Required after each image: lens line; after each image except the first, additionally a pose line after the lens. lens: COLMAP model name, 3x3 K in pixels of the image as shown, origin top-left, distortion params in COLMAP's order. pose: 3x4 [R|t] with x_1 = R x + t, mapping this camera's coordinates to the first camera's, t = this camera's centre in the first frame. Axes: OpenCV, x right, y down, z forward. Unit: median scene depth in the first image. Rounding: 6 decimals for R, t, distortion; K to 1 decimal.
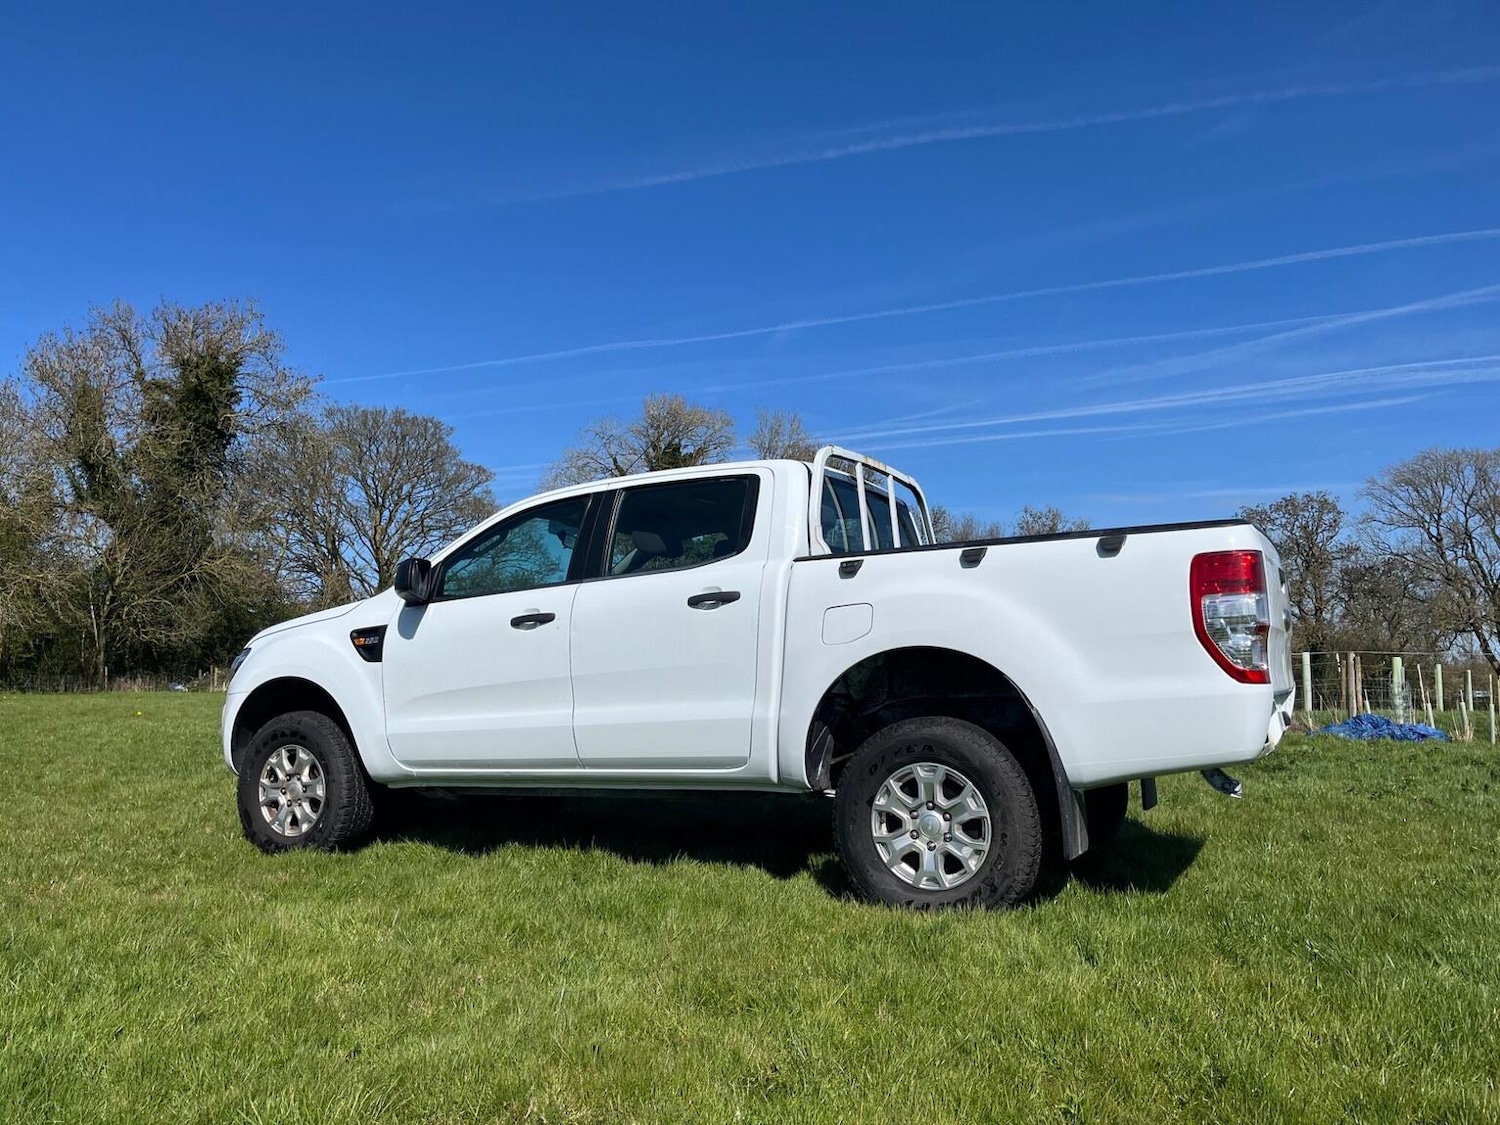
lens RADIAL K [[1133.3, 0, 738.6], [0, 1133.3, 572.4], [0, 0, 1]] dist [0.059792, -0.082227]
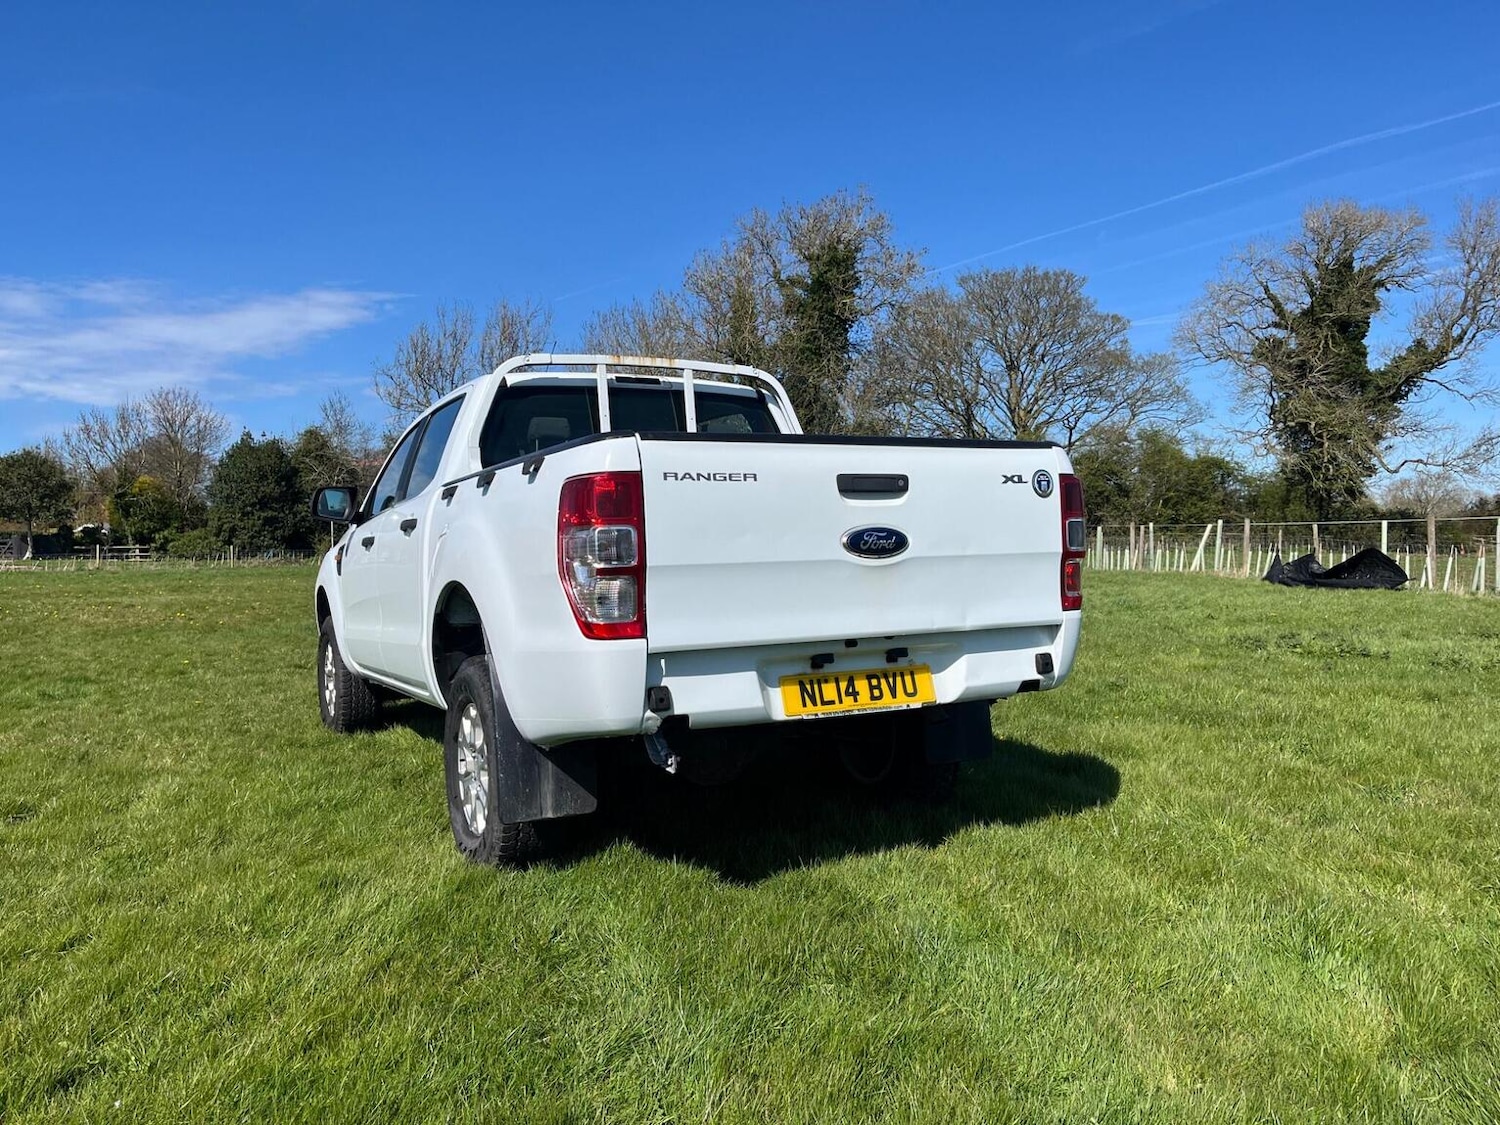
lens RADIAL K [[1133.3, 0, 742.5], [0, 1133.3, 566.9], [0, 0, 1]] dist [0.059792, -0.082227]
pose [[0.829413, -0.000927, -0.558635, 0.669742], [0.068465, 0.992629, 0.100003, -0.017989], [0.554425, -0.121191, 0.823363, 0.274566]]
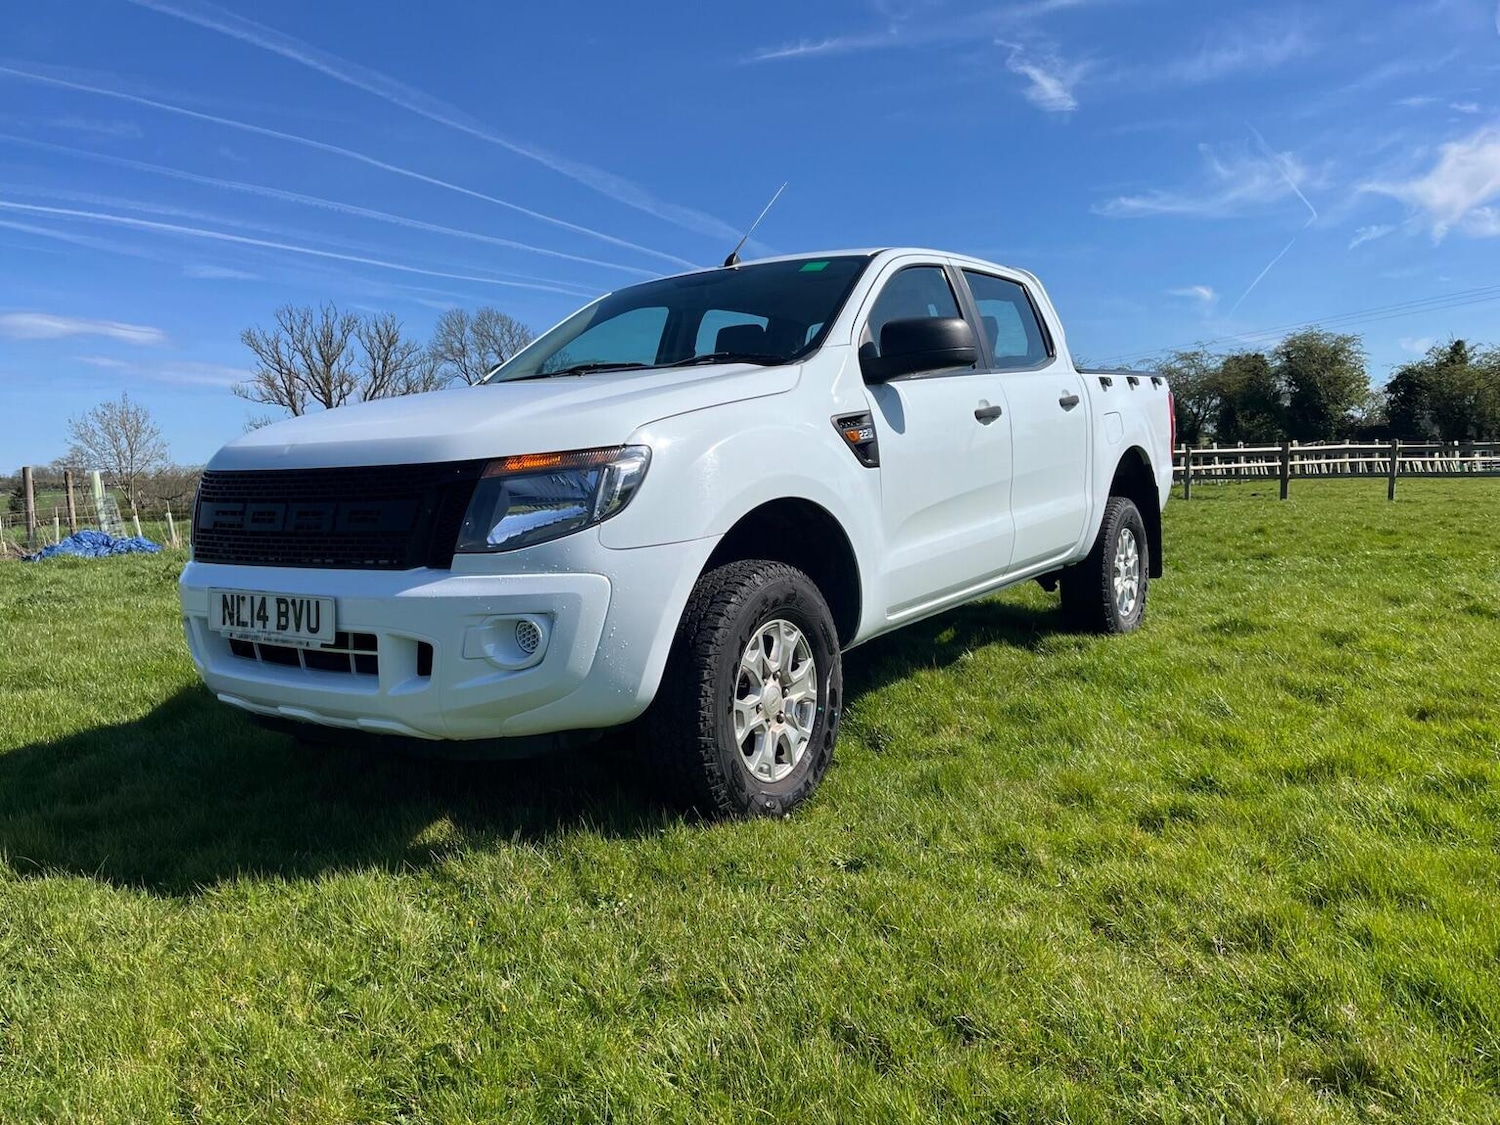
lens RADIAL K [[1133.3, 0, 737.4], [0, 1133.3, 566.4], [0, 0, 1]] dist [0.059792, -0.082227]
pose [[0.115709, -0.095417, 0.988690, -0.976682], [-0.055808, 0.993178, 0.102381, 0.072748], [-0.991714, -0.067024, 0.109595, 1.004547]]
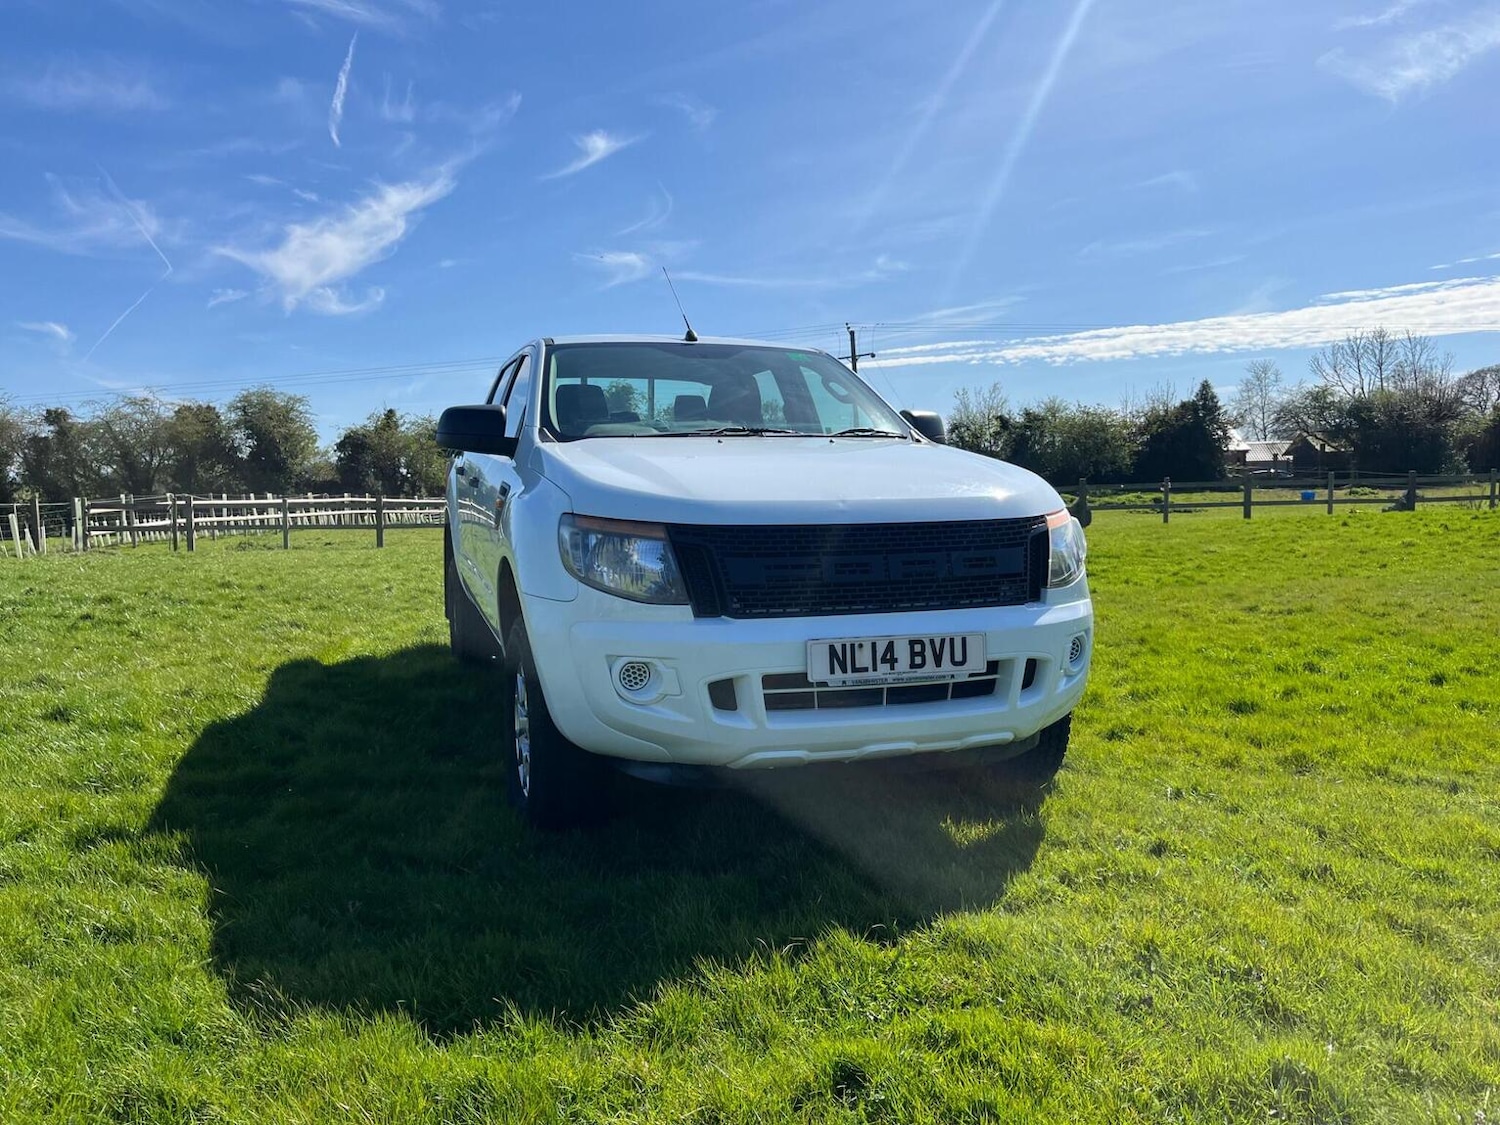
lens RADIAL K [[1133.3, 0, 747.5], [0, 1133.3, 569.4], [0, 0, 1]] dist [0.059792, -0.082227]
pose [[-0.719881, -0.041864, 0.692834, -0.821145], [-0.048596, 0.998770, 0.009857, 0.115308], [-0.692395, -0.026573, -0.721030, 1.741493]]
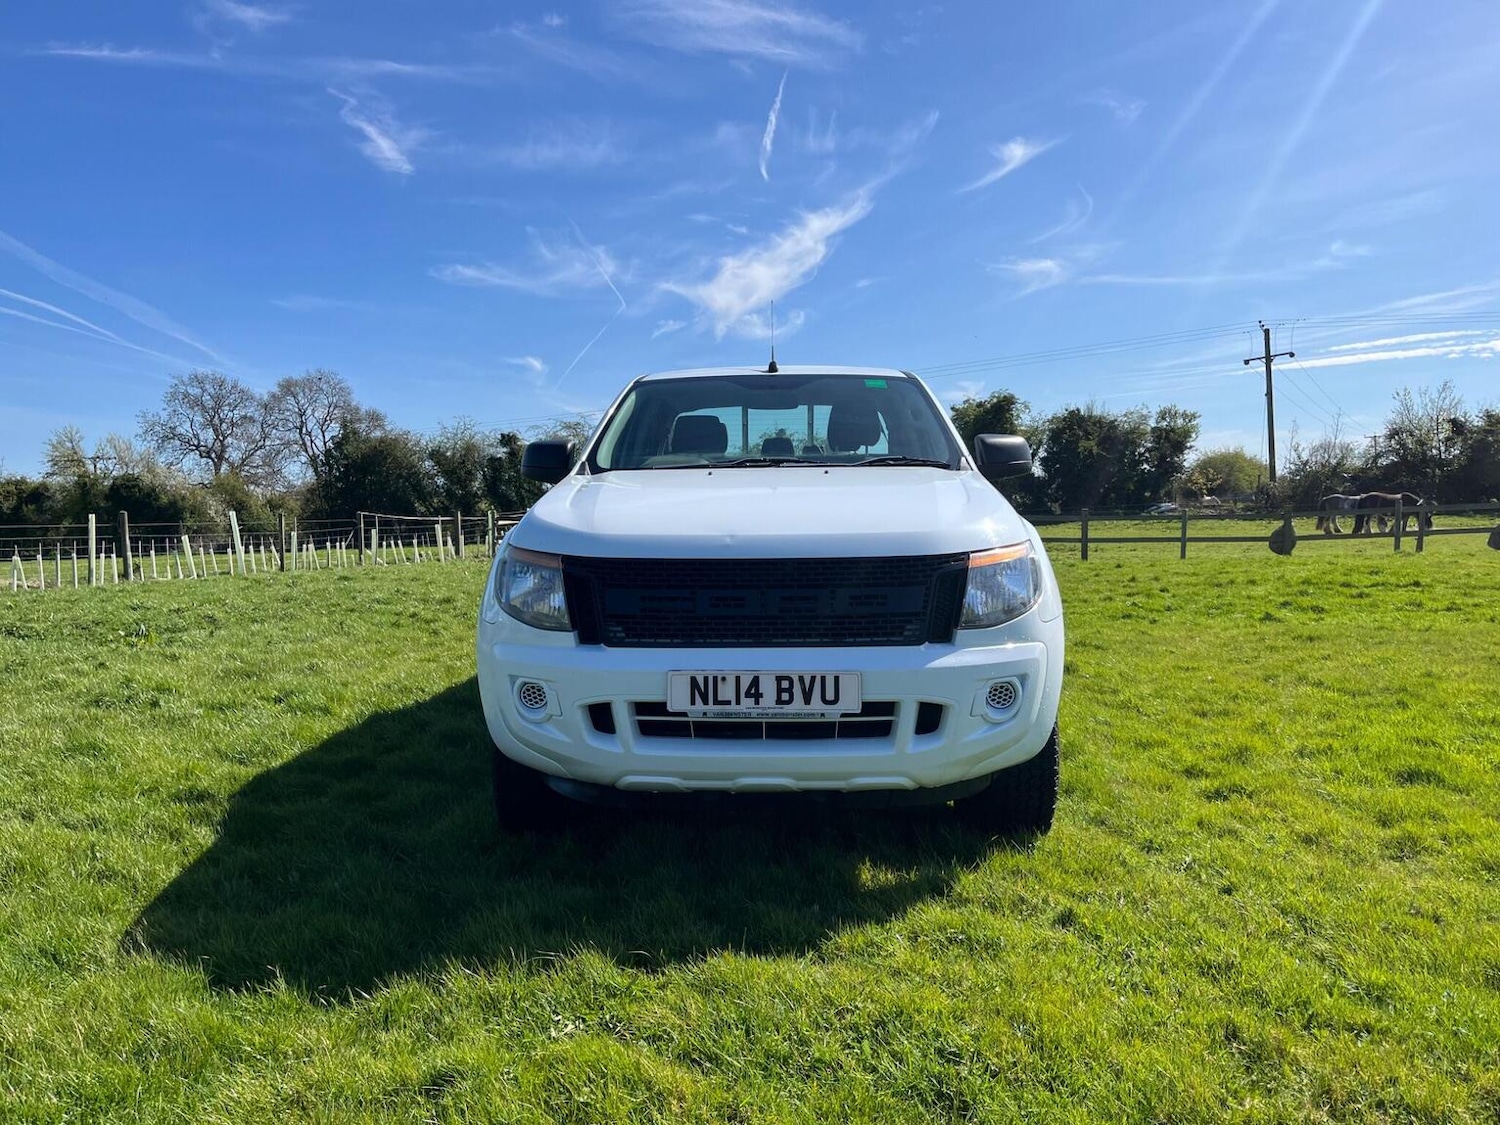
lens RADIAL K [[1133.3, 0, 743.0], [0, 1133.3, 567.7], [0, 0, 1]] dist [0.059792, -0.082227]
pose [[-0.432476, -0.047209, 0.900409, -0.990679], [-0.069767, 0.997386, 0.018784, 0.088450], [-0.898942, -0.054695, -0.434639, 1.537931]]
